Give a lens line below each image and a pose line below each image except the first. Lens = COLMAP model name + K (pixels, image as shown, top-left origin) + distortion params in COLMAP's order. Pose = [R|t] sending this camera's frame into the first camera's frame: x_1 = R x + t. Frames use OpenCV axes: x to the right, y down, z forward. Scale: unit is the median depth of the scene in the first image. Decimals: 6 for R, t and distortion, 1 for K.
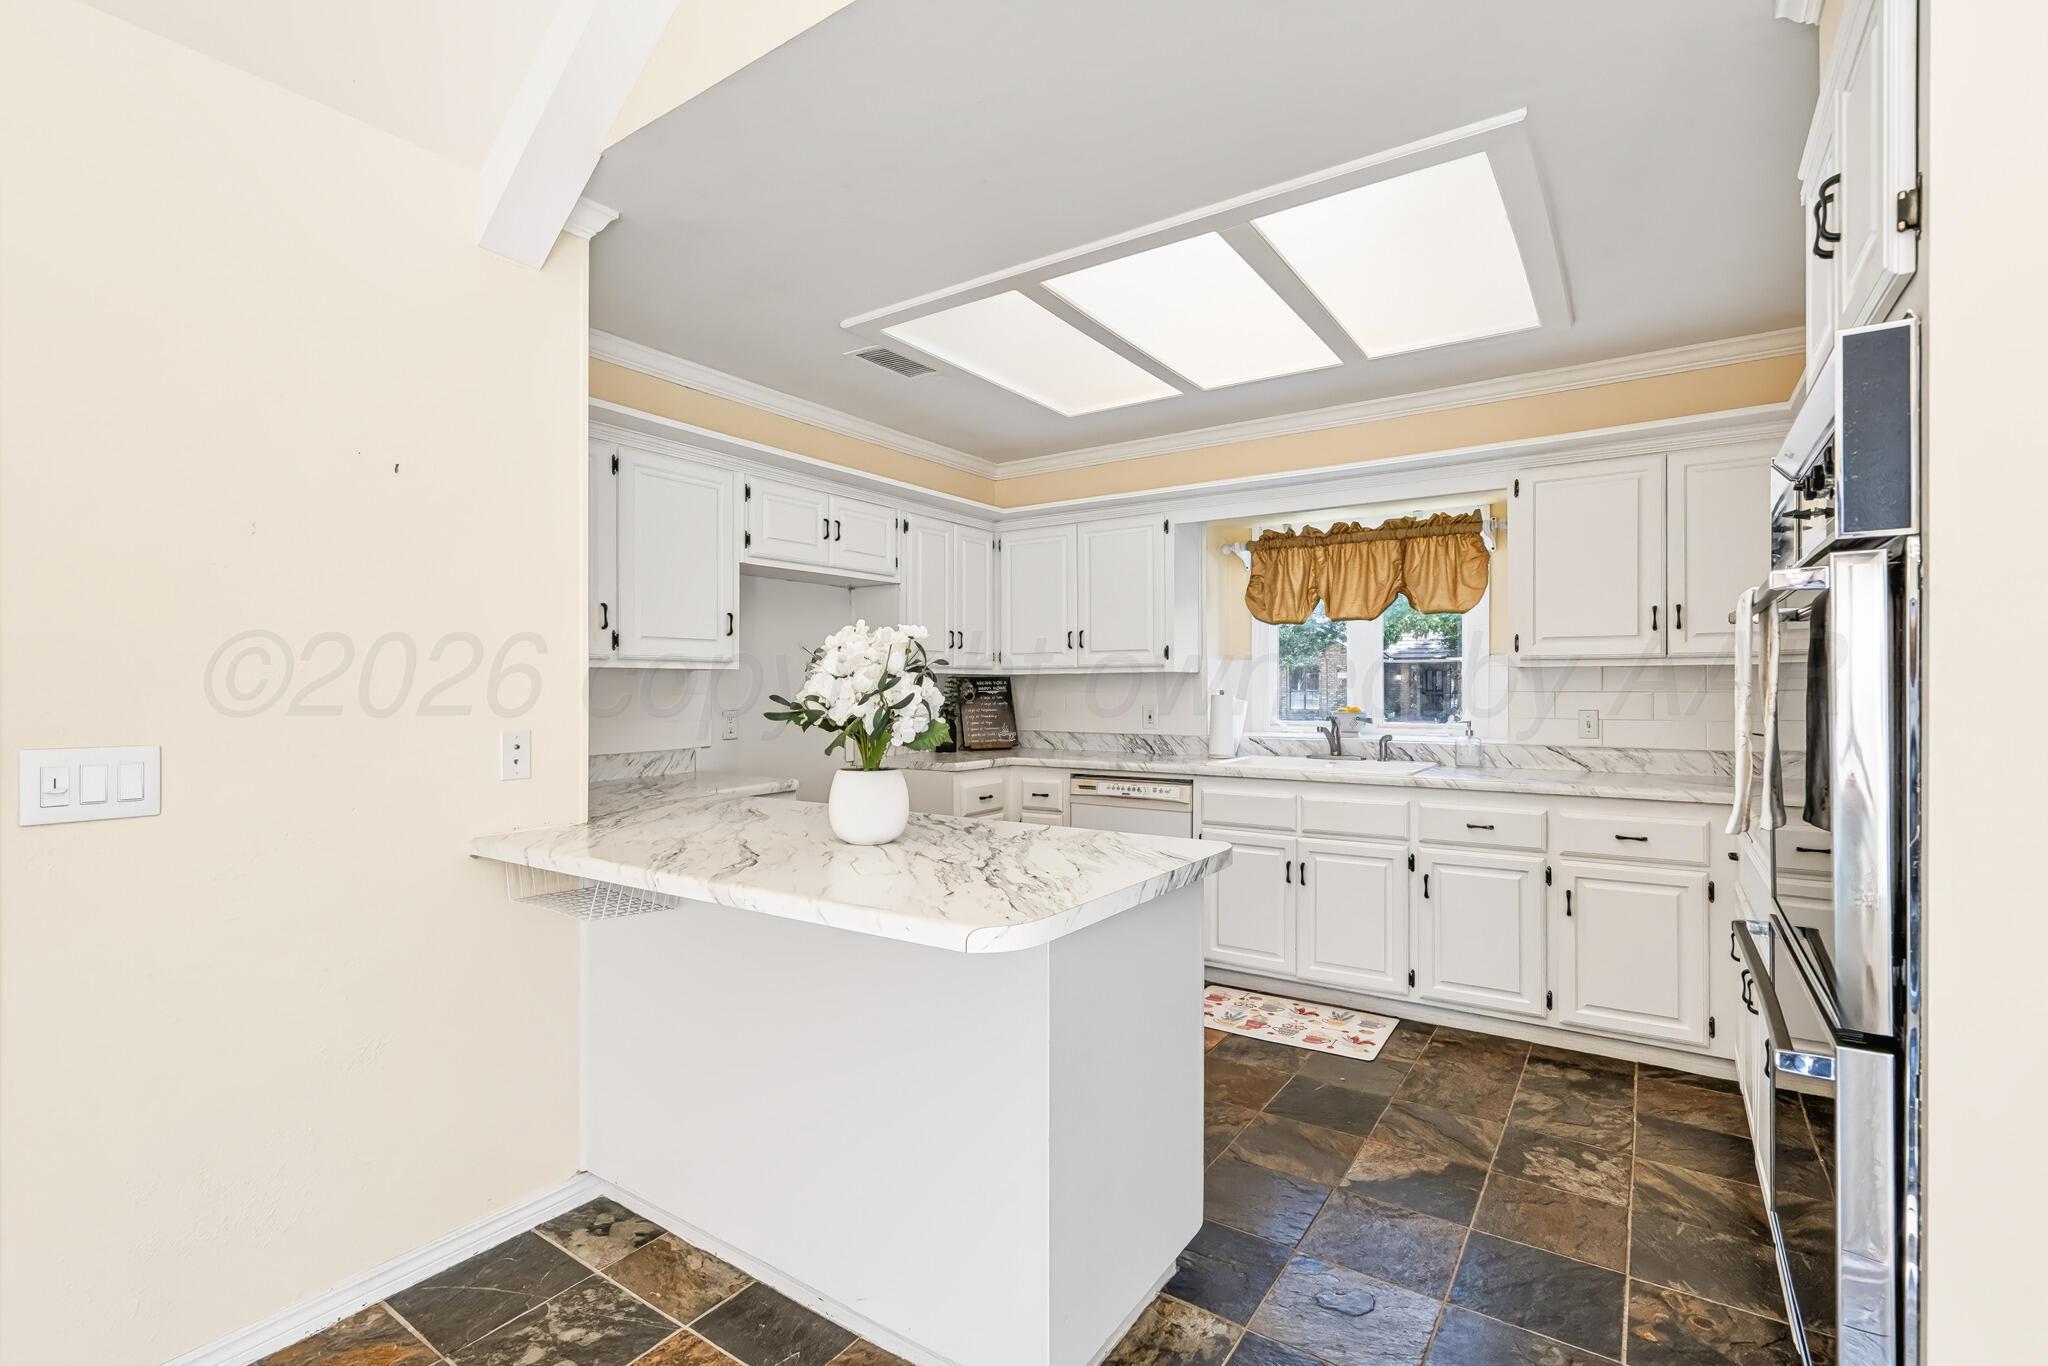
lens RADIAL K [[938.1, 0, 1015.1], [0, 938.1, 681.5], [0, 0, 1]] dist [-0.007232, 0.003564]
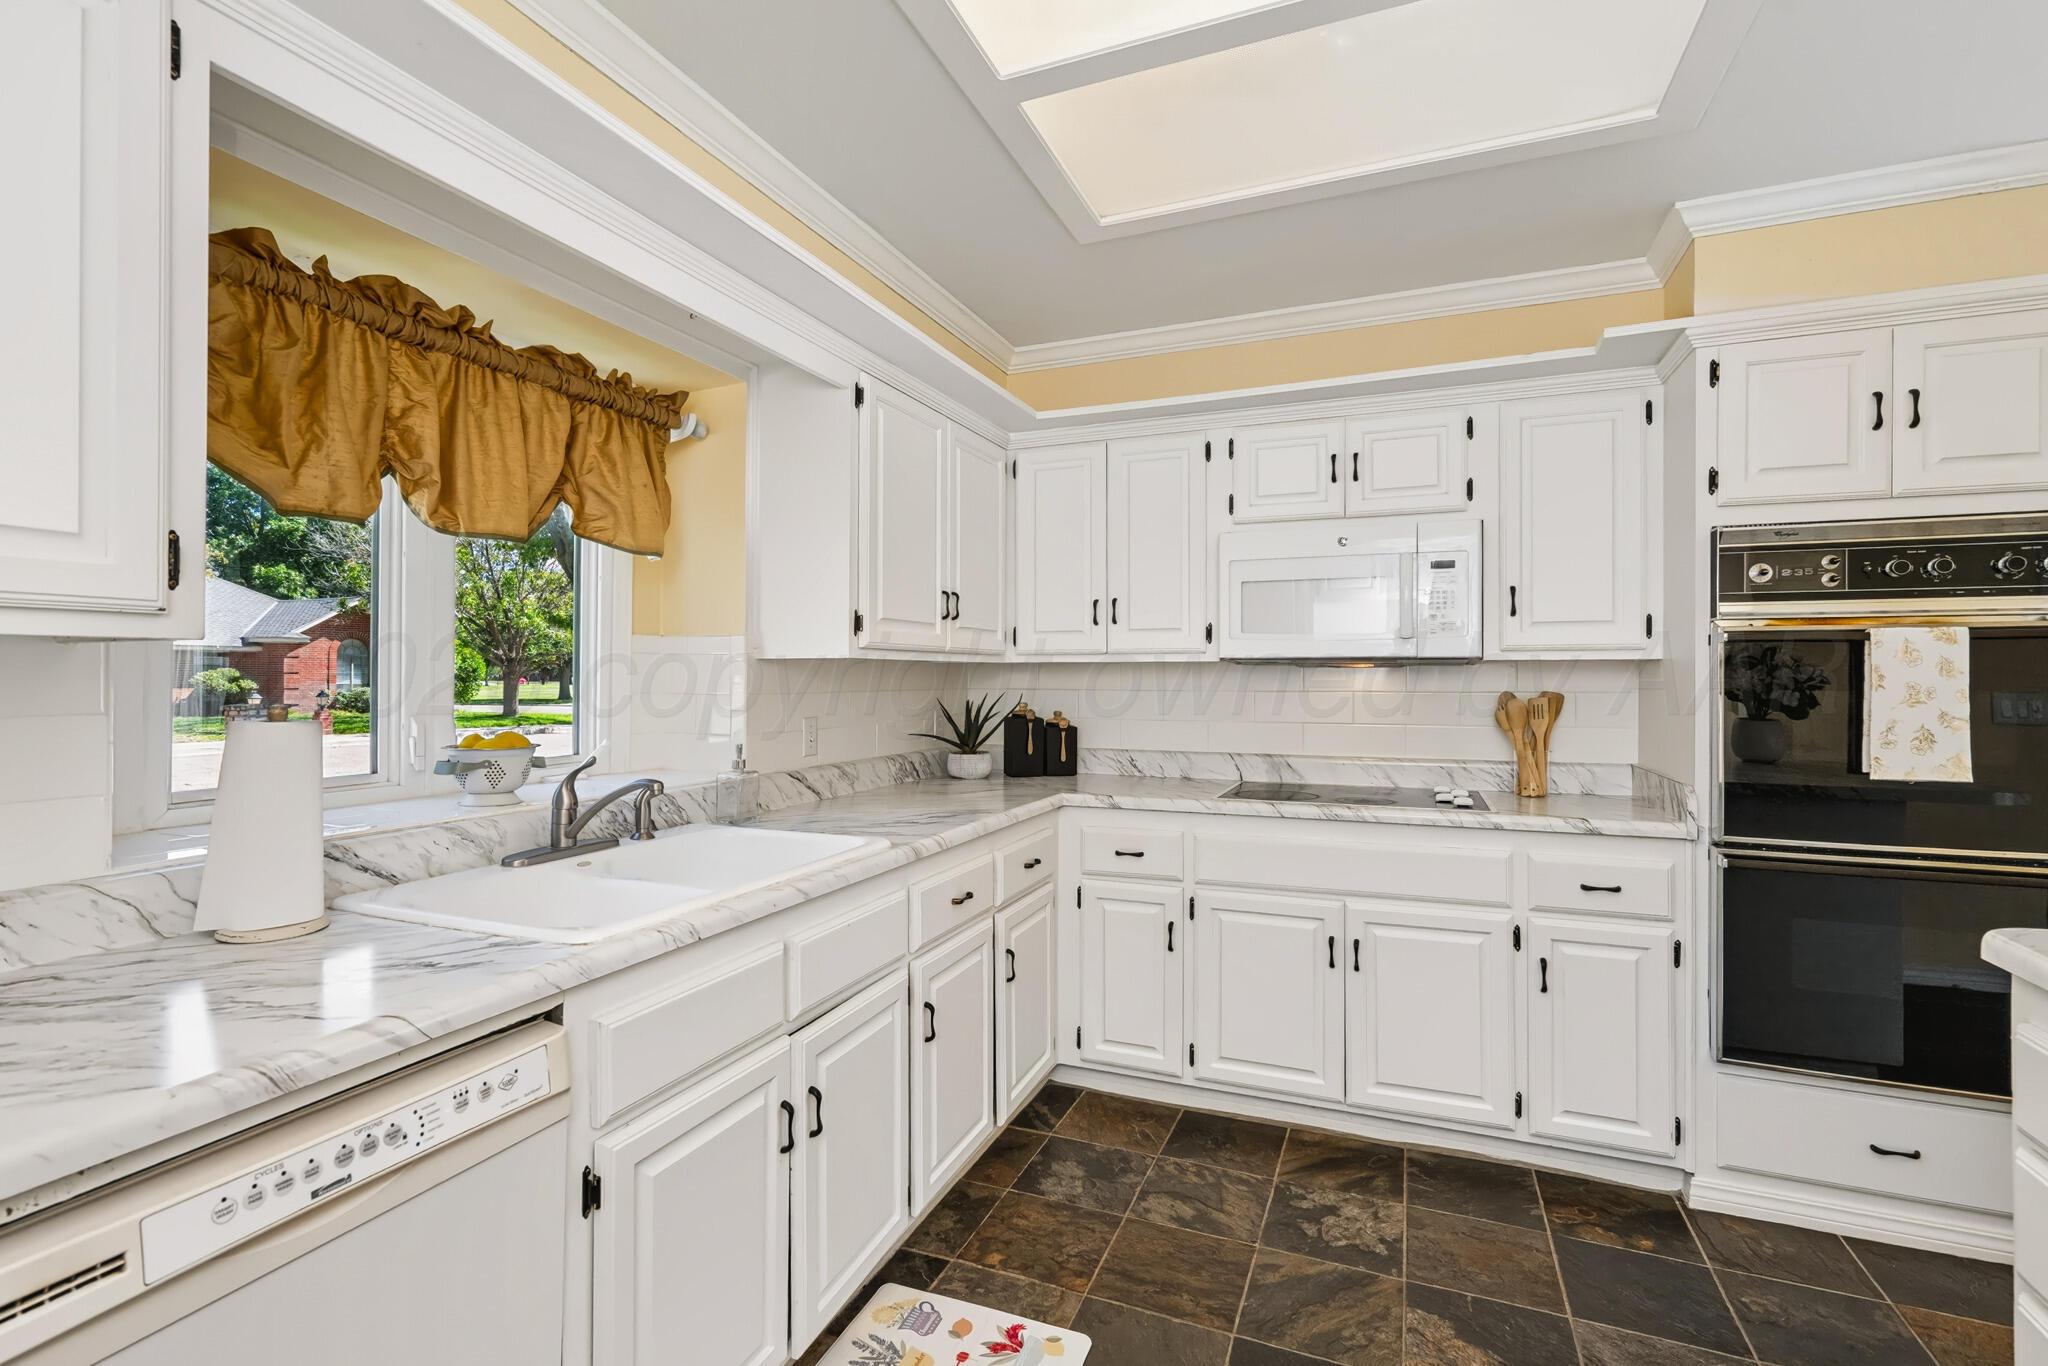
lens RADIAL K [[938.1, 0, 1007.7], [0, 938.1, 680.8], [0, 0, 1]] dist [-0.007232, 0.003564]
pose [[-0.208150, 0.001051, 0.978096, -0.164027], [-0.002168, 0.999996, -0.001536, 0.002510], [-0.978095, -0.002440, -0.208147, 1.129364]]
